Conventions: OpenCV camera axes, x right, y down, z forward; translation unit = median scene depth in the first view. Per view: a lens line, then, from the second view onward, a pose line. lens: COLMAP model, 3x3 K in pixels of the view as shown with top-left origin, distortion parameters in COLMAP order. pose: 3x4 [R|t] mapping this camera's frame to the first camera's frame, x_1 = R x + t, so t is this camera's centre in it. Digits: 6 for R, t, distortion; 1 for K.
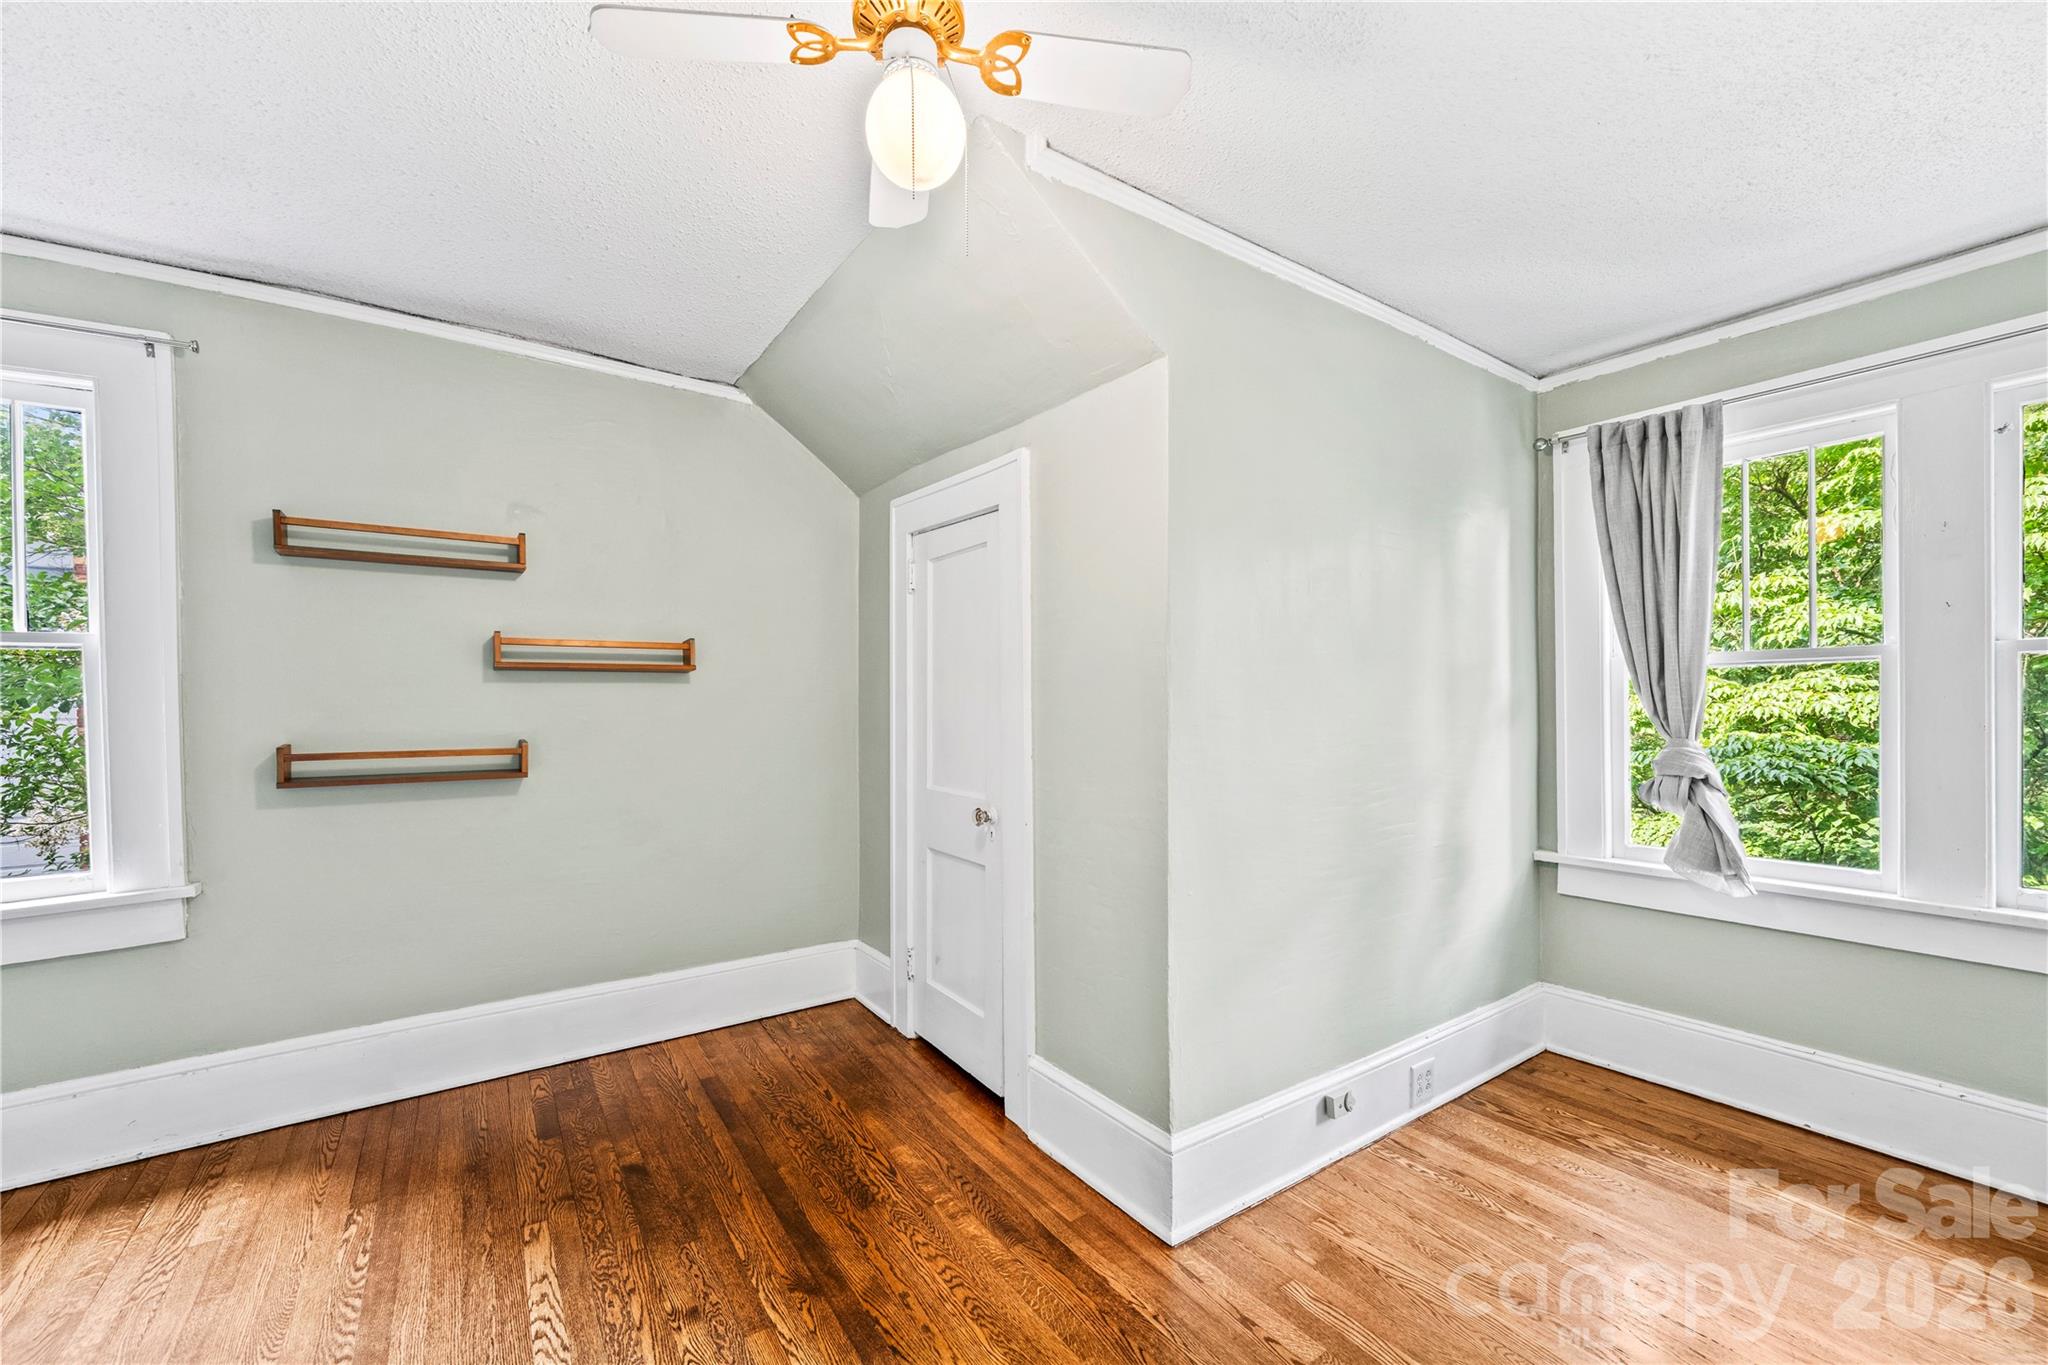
lens RADIAL K [[817.0, 0, 1016.1], [0, 817.0, 711.8], [0, 0, 1]] dist [0.002562, -0.000921]
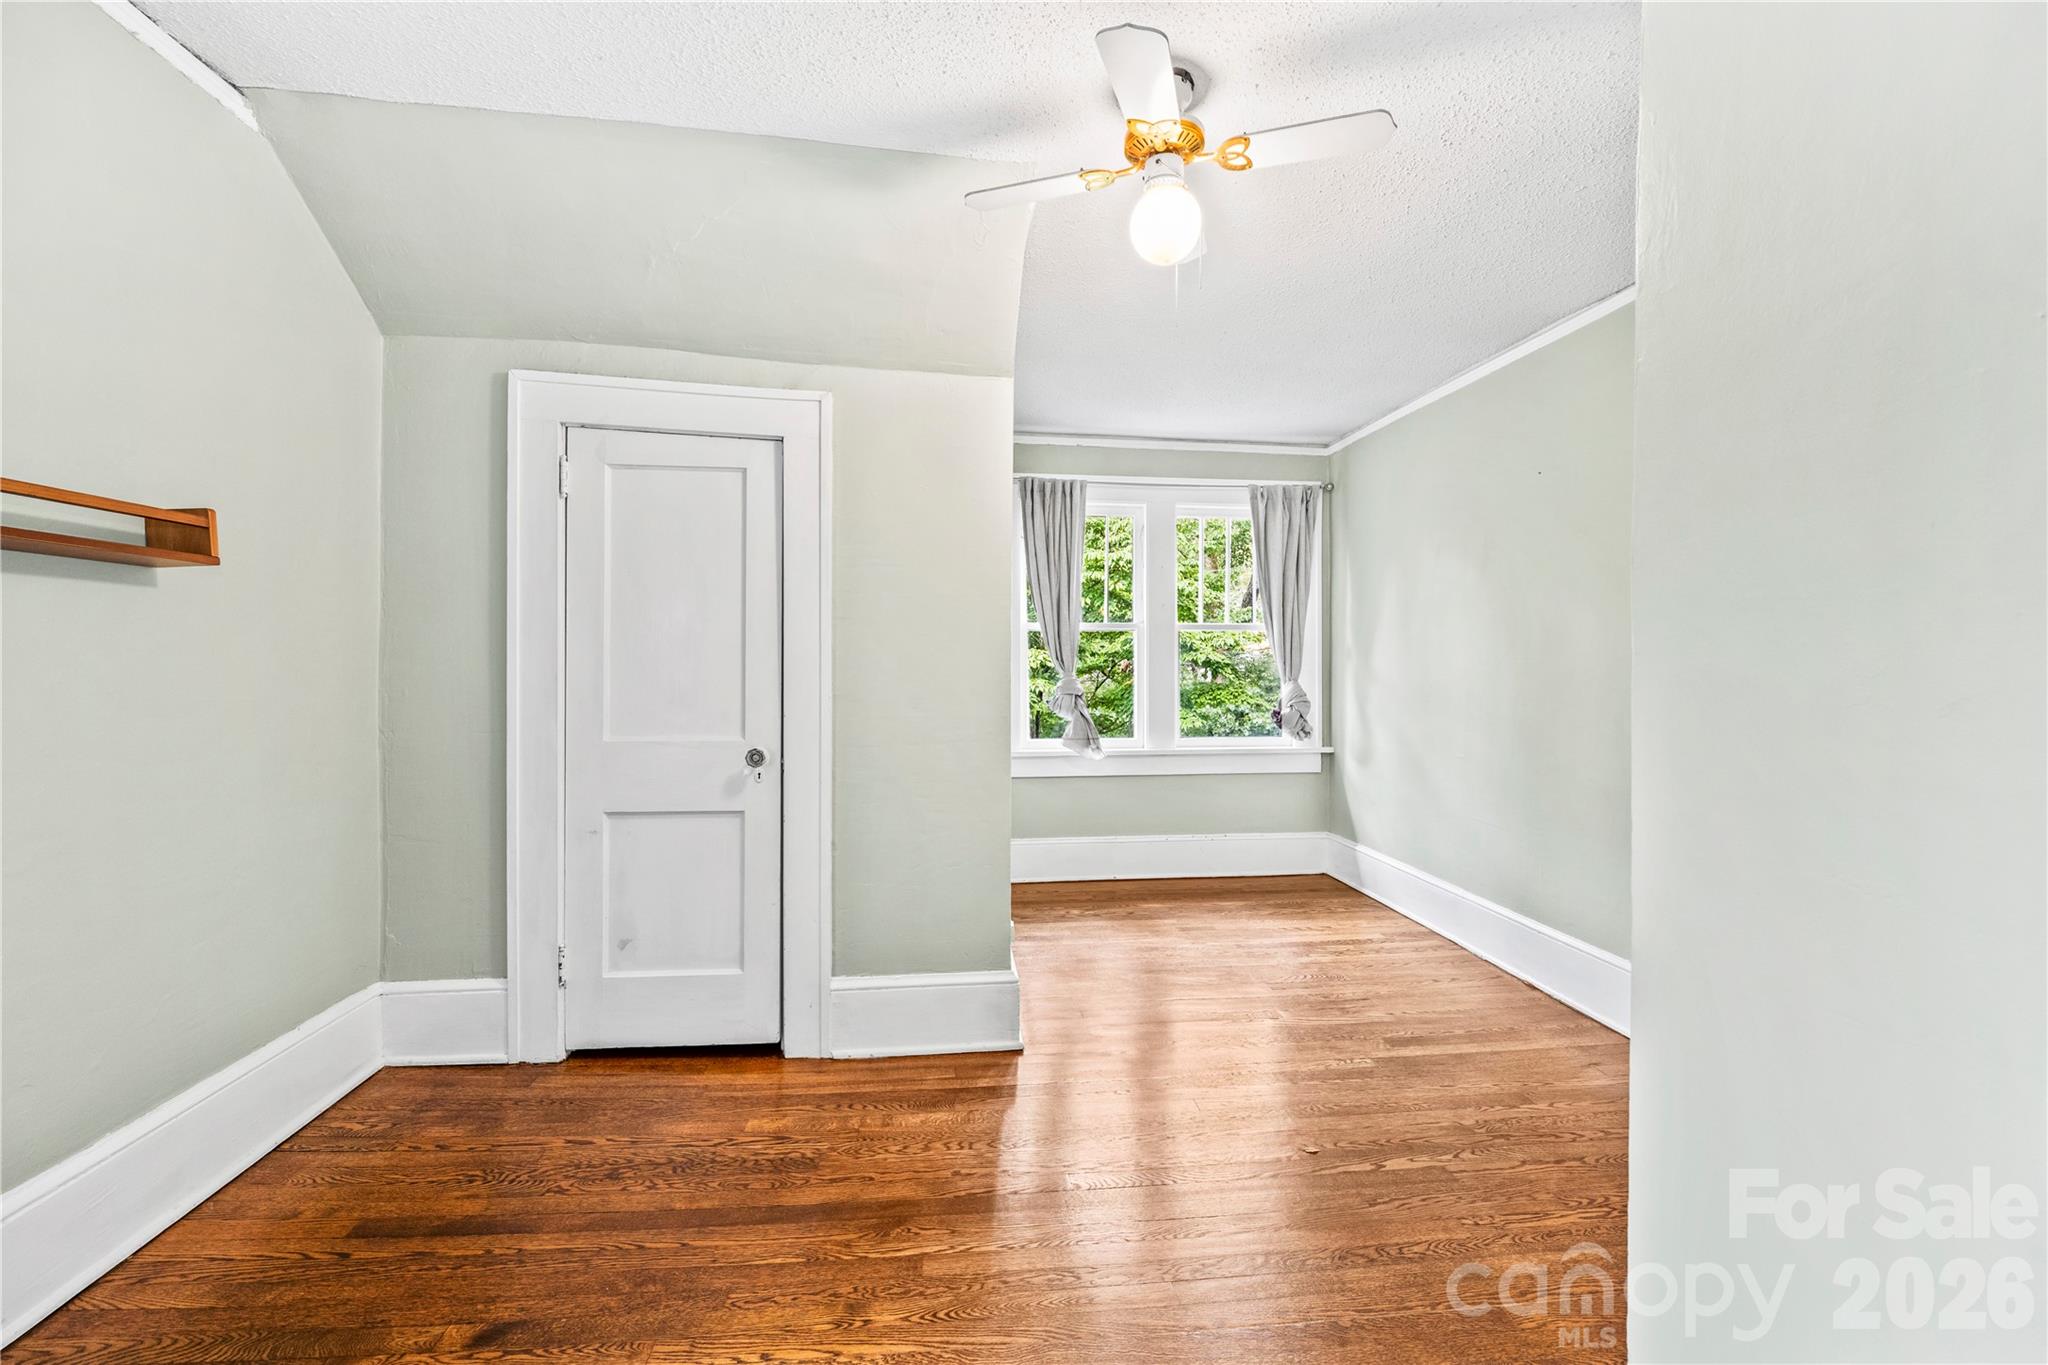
lens RADIAL K [[817.0, 0, 1016.9], [0, 817.0, 676.0], [0, 0, 1]] dist [0.002562, -0.000921]
pose [[0.475685, -0.008106, 0.879578, -0.773076], [0.002107, 0.999965, 0.008076, 0.026583], [-0.879613, -0.001988, 0.475685, 0.296469]]
